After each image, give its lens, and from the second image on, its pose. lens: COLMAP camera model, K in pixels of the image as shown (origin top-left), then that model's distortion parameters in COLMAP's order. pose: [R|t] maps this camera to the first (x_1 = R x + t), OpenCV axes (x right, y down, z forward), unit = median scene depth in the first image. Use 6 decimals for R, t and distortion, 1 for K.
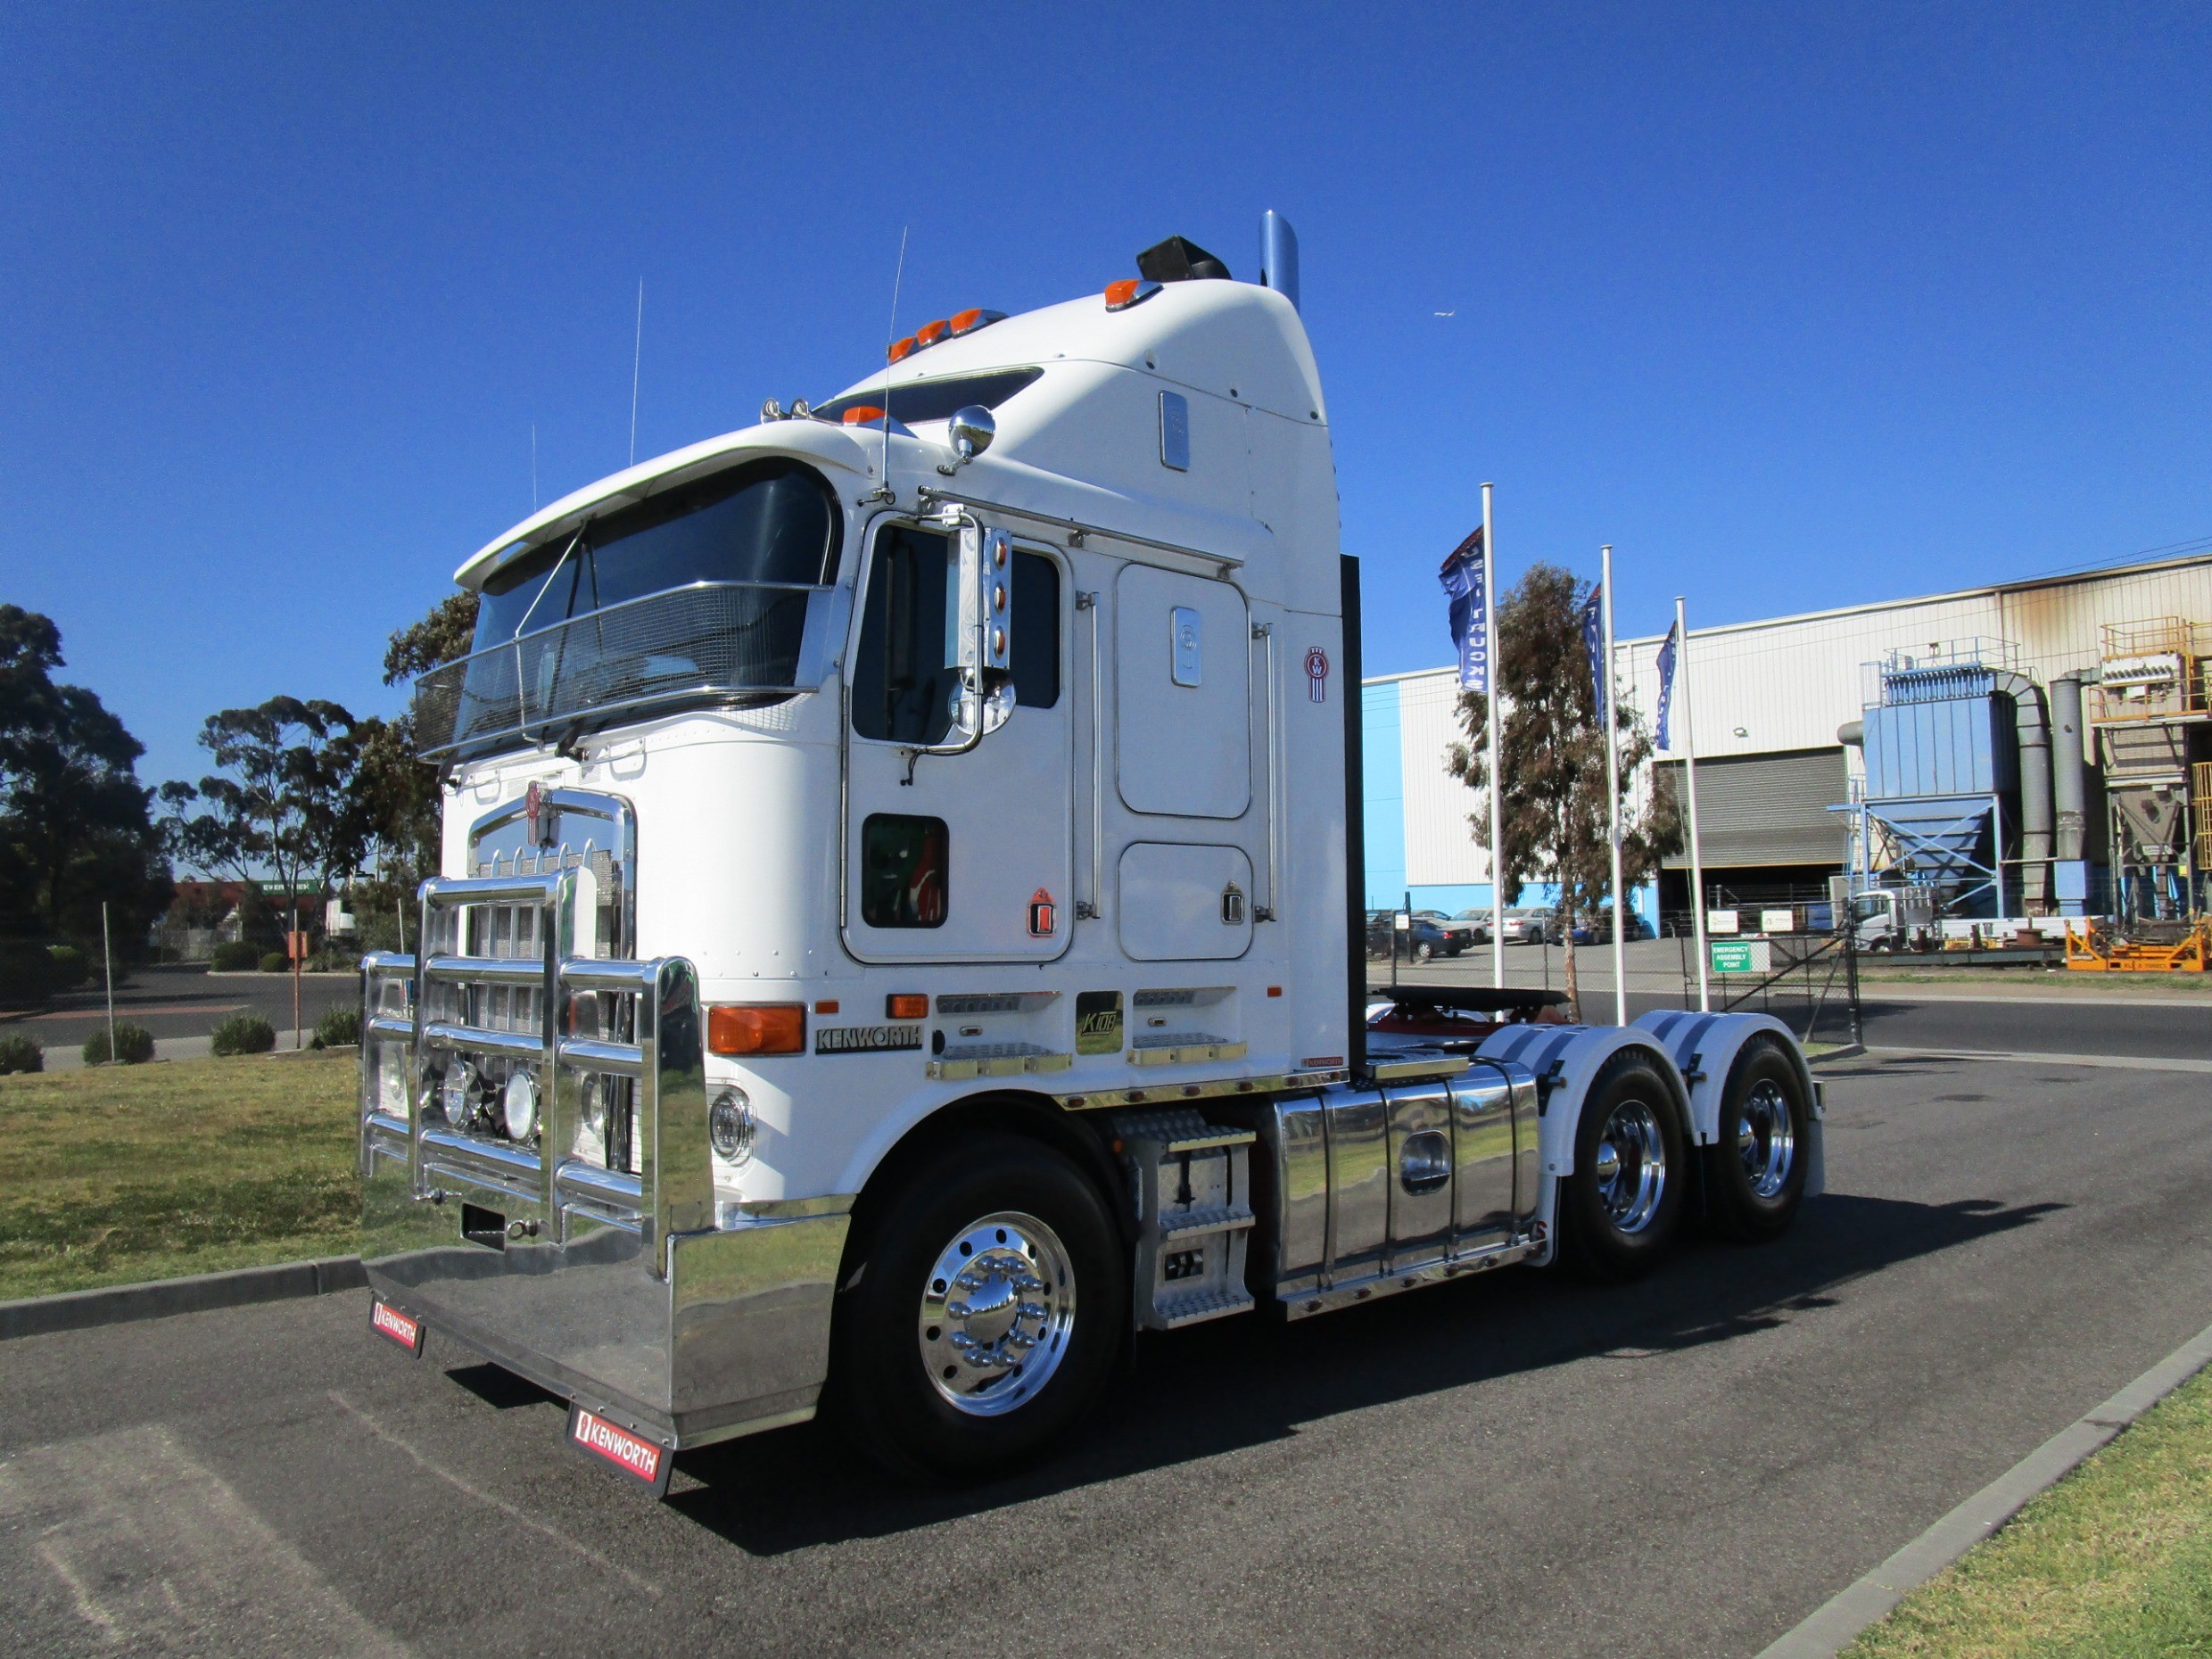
lens RADIAL K [[1589.8, 0, 1092.0], [0, 1589.8, 813.8], [0, 0, 1]] dist [-0.018179, 0.005309]
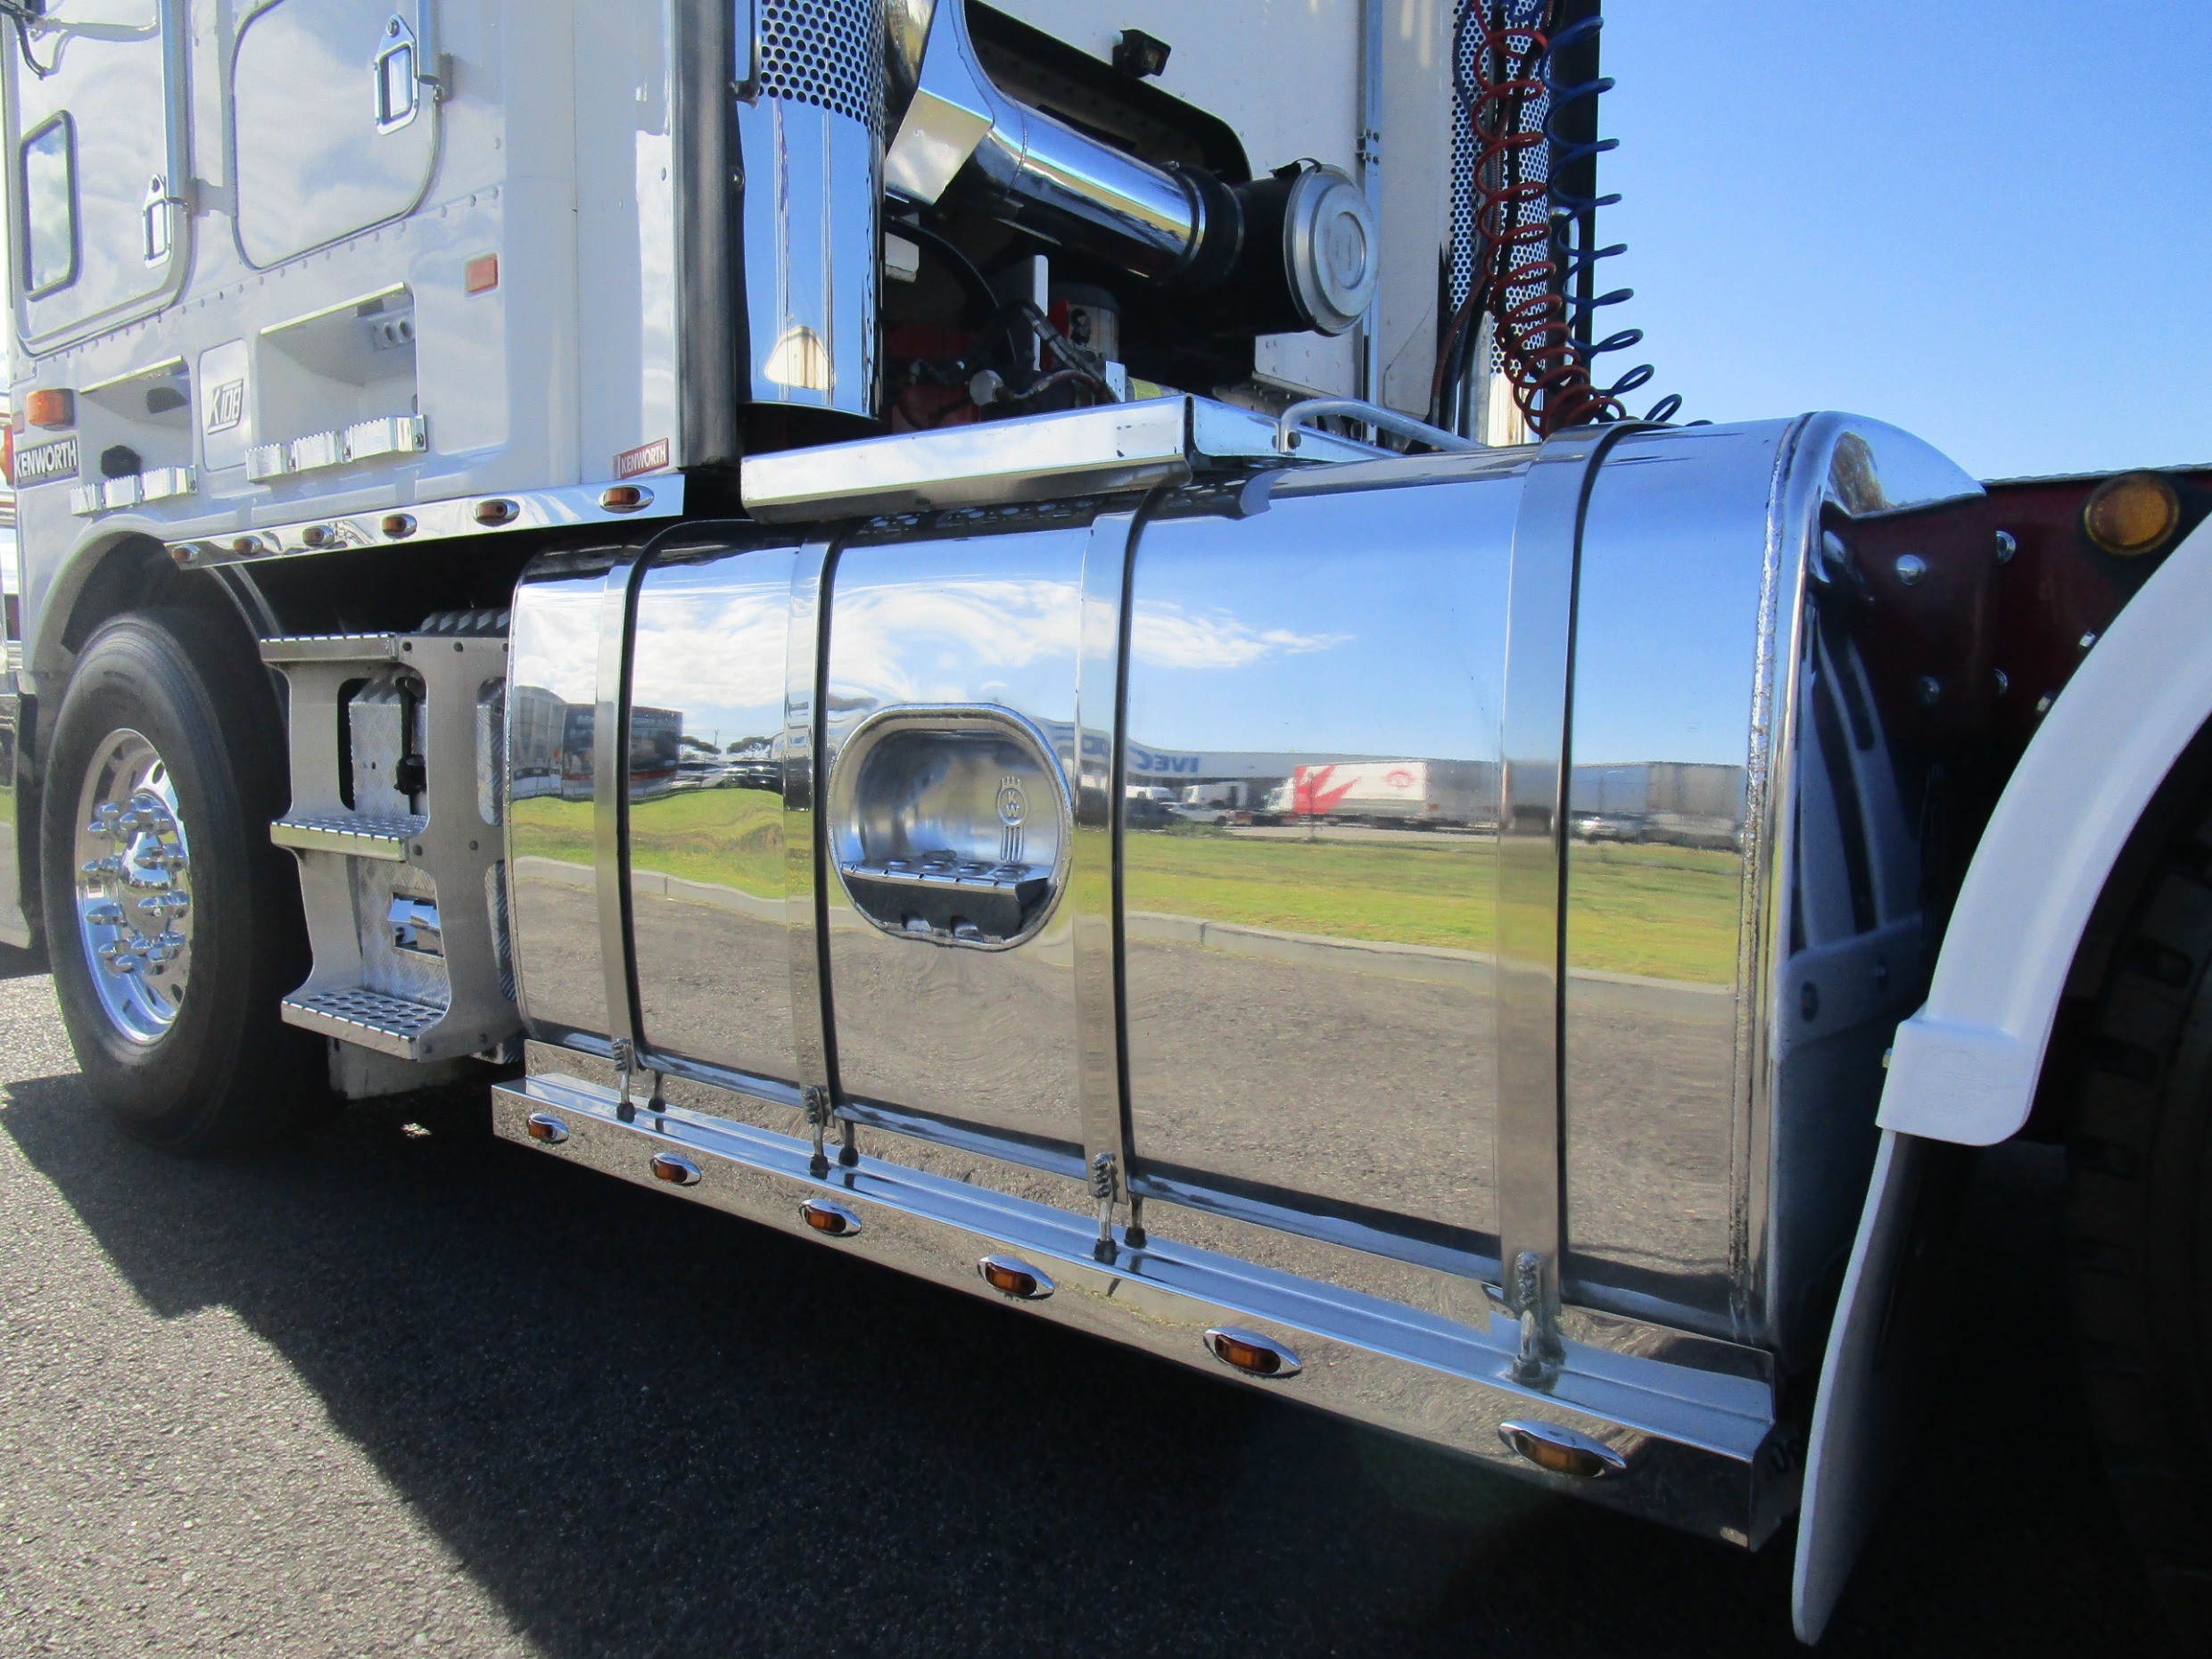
lens RADIAL K [[1589.8, 0, 1092.0], [0, 1589.8, 813.8], [0, 0, 1]] dist [-0.018179, 0.005309]
pose [[0.131530, 0.076764, -0.988336, 0.548671], [0.072939, 0.993545, 0.086875, 0.227033], [0.988625, -0.083515, 0.125082, 1.150793]]
